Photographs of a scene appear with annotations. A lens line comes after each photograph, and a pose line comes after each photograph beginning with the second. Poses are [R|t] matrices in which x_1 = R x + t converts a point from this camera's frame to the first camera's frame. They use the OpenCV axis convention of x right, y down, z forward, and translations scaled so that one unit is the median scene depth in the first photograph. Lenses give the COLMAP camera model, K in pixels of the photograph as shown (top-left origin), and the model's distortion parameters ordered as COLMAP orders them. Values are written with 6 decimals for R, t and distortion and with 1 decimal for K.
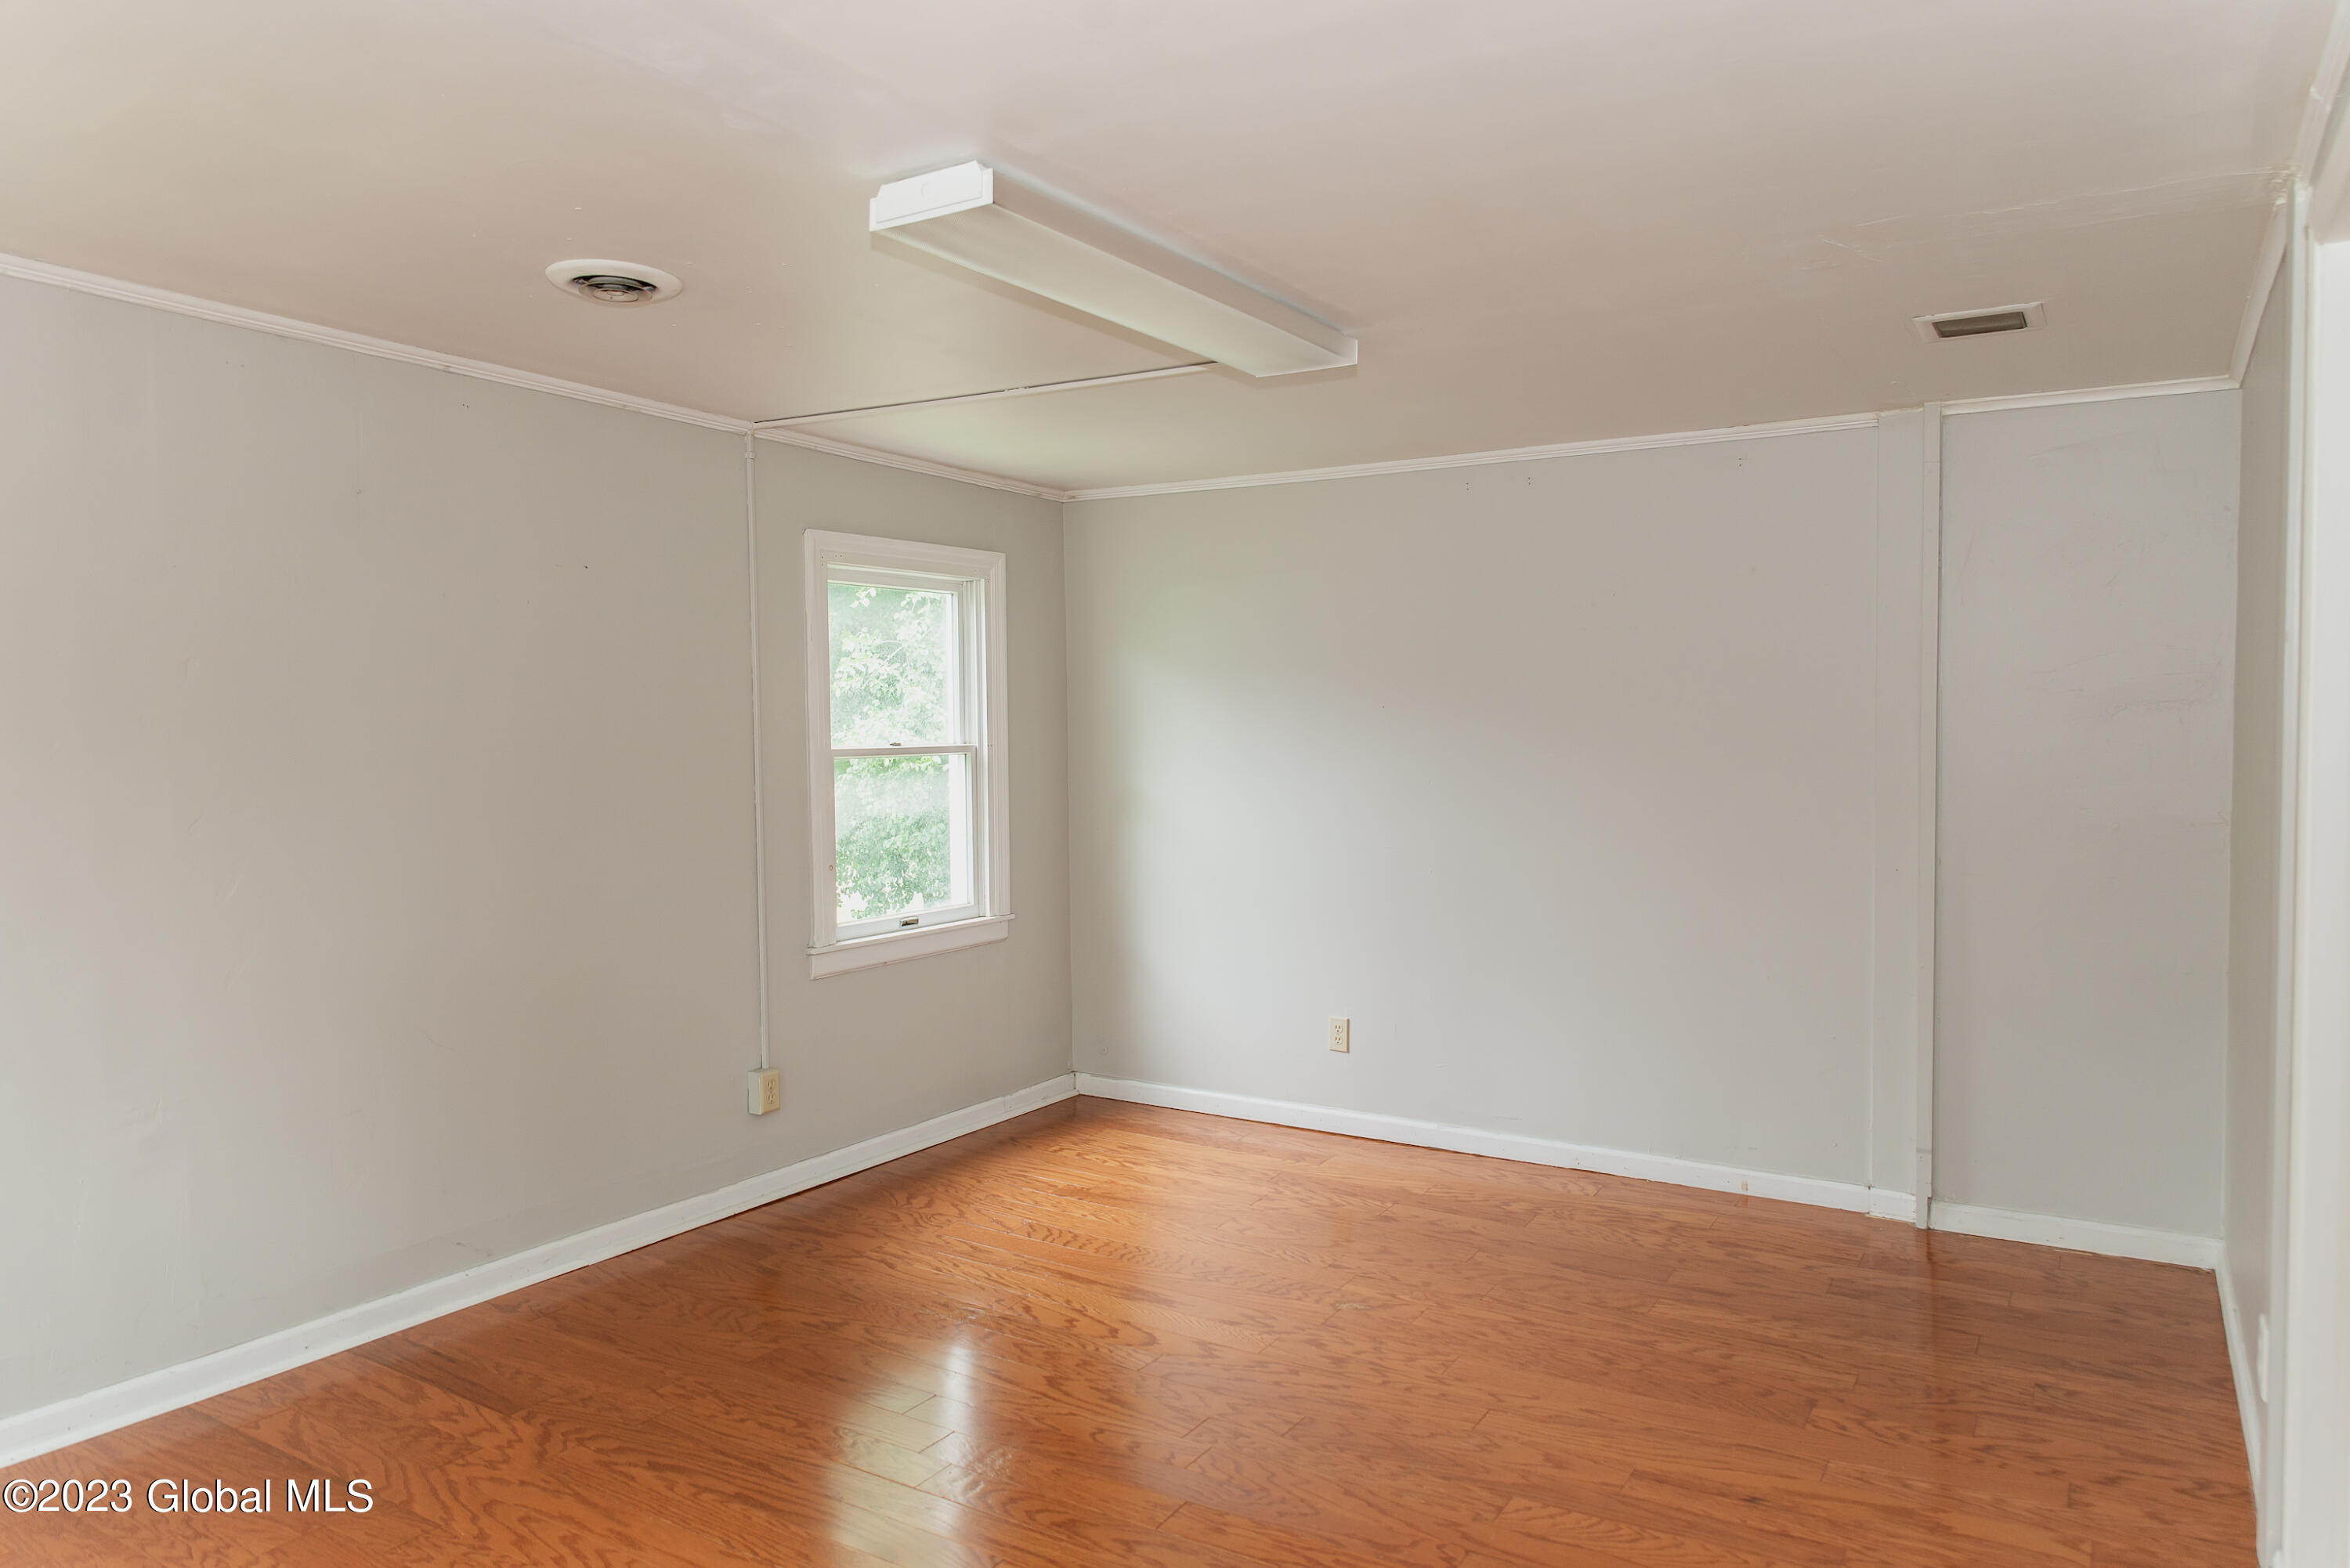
lens RADIAL K [[1560.7, 0, 1175.0], [0, 1560.7, 784.0], [0, 0, 1]] dist [-0.001833, -0.001584]
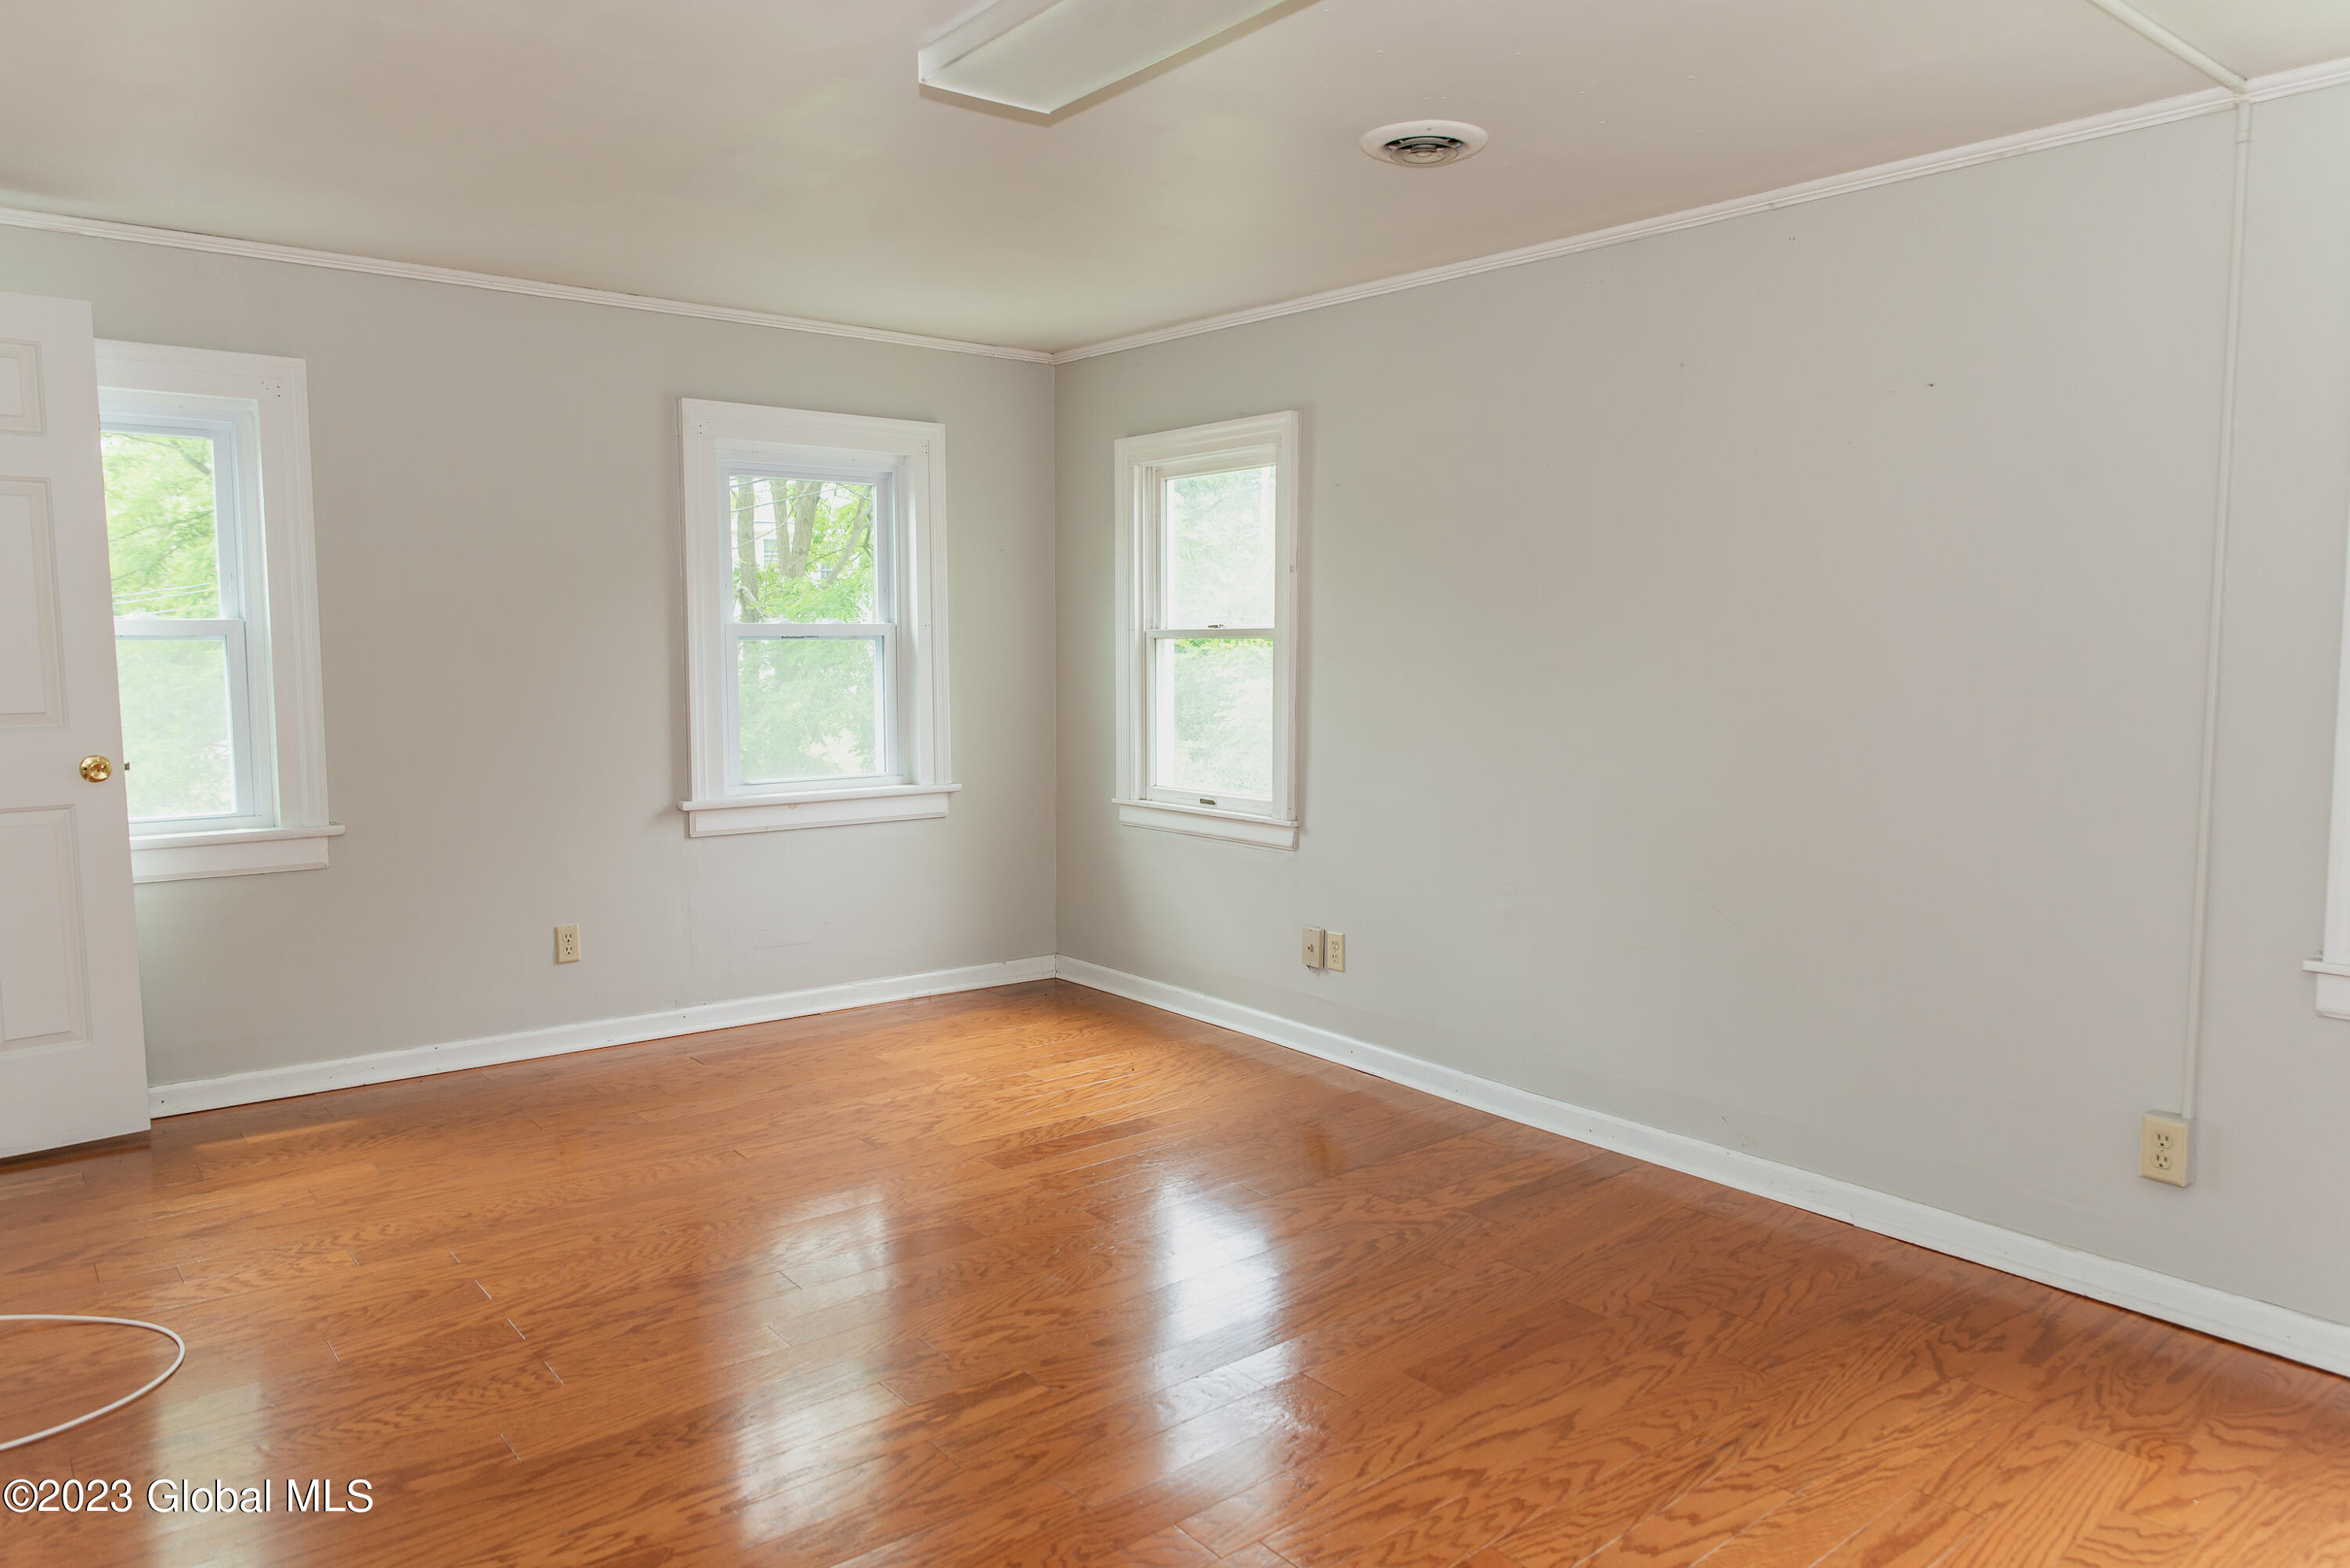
lens RADIAL K [[1519.1, 0, 1175.0], [0, 1519.1, 784.0], [0, 0, 1]] dist [-0.004004, -0.002570]
pose [[-0.326449, 0.094832, -0.940445, 0.544974], [-0.036726, 0.992930, 0.112873, -0.013709], [0.944501, 0.071386, -0.320659, 0.963038]]
